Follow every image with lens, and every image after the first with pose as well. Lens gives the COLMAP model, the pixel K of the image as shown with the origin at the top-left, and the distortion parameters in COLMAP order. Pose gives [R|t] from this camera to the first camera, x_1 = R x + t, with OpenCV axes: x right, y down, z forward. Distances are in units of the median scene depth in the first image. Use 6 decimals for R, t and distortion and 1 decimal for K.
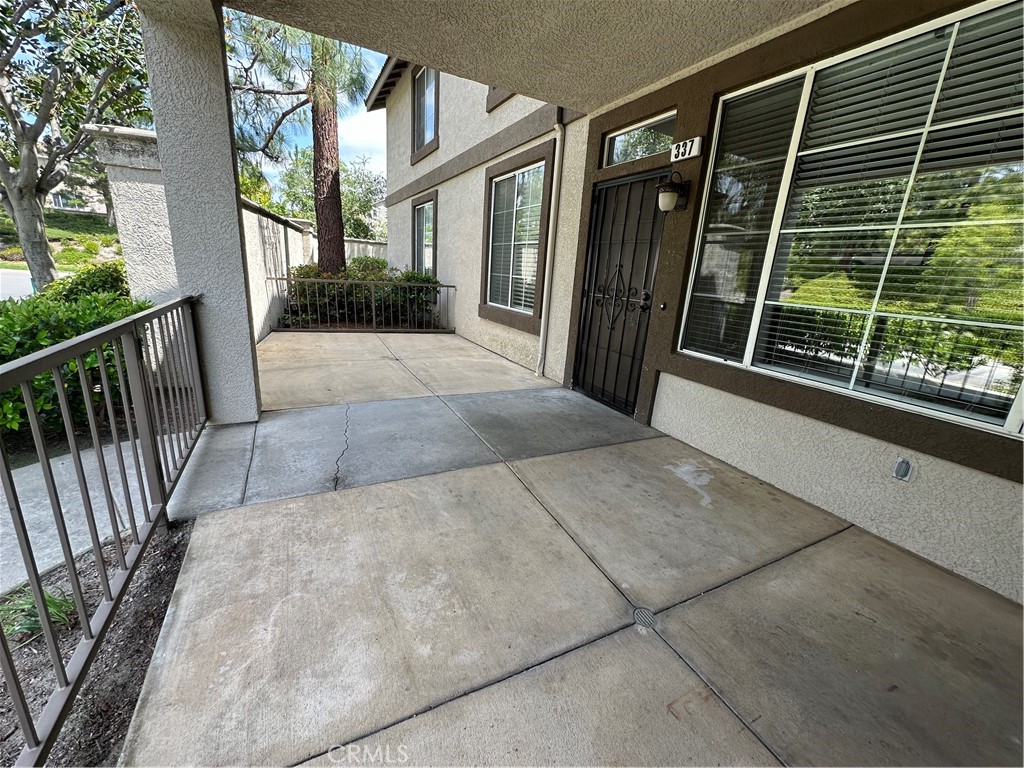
lens RADIAL K [[408.8, 0, 512.0], [0, 408.8, 384.0], [0, 0, 1]] dist [-0.005798, 0.000144]
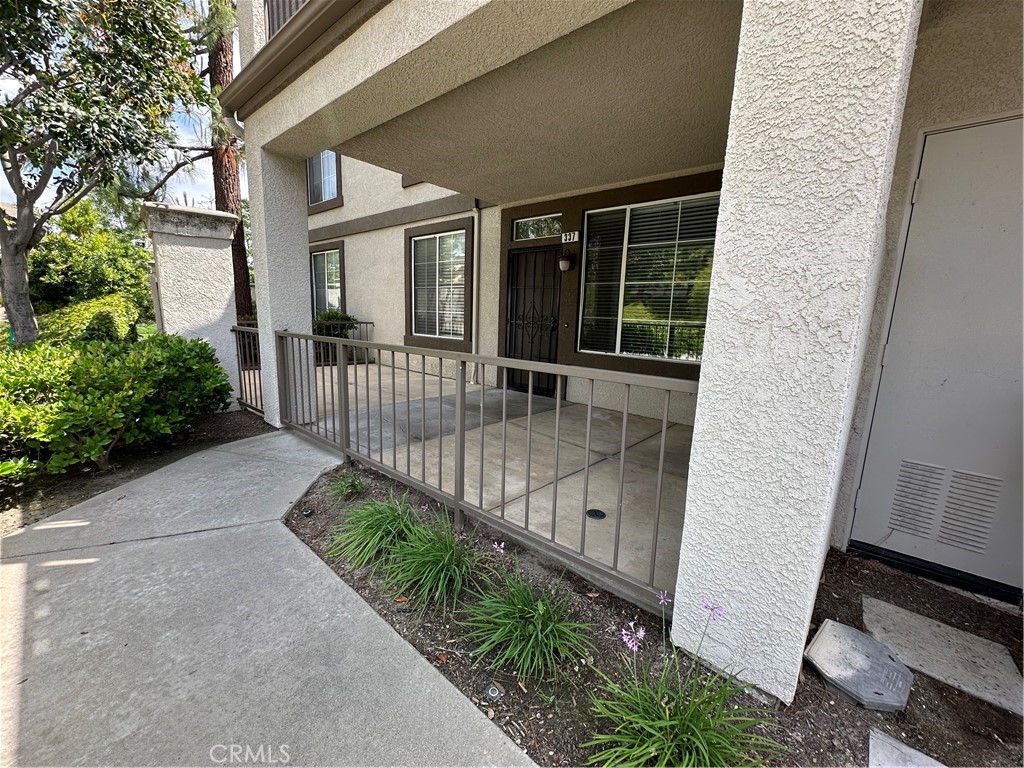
lens RADIAL K [[408.8, 0, 512.0], [0, 408.8, 384.0], [0, 0, 1]] dist [-0.005798, 0.000144]
pose [[0.931889, -0.094764, 0.350147, -0.367235], [0.123518, 0.990486, -0.060668, 0.099356], [-0.341066, 0.099785, 0.934728, -0.379318]]
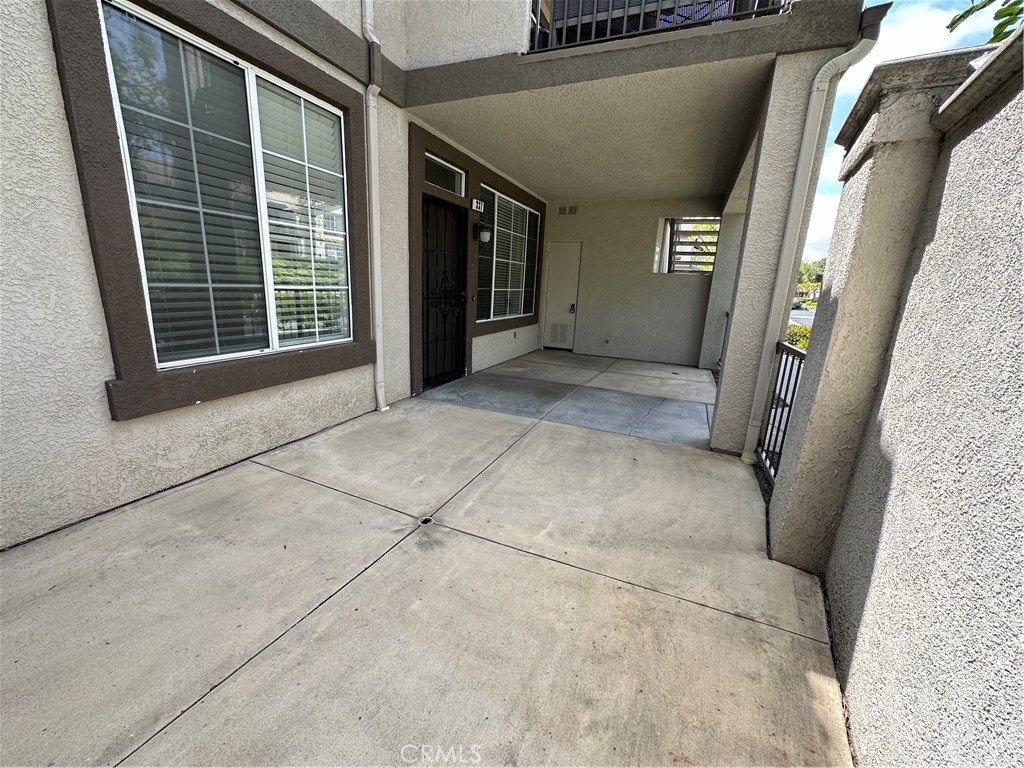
lens RADIAL K [[408.8, 0, 512.0], [0, 408.8, 384.0], [0, 0, 1]] dist [-0.005798, 0.000144]
pose [[-0.628780, -0.278213, 0.726108, -0.830942], [0.122895, 0.886509, 0.446093, -0.492977], [-0.767810, 0.369729, -0.523228, 1.541745]]
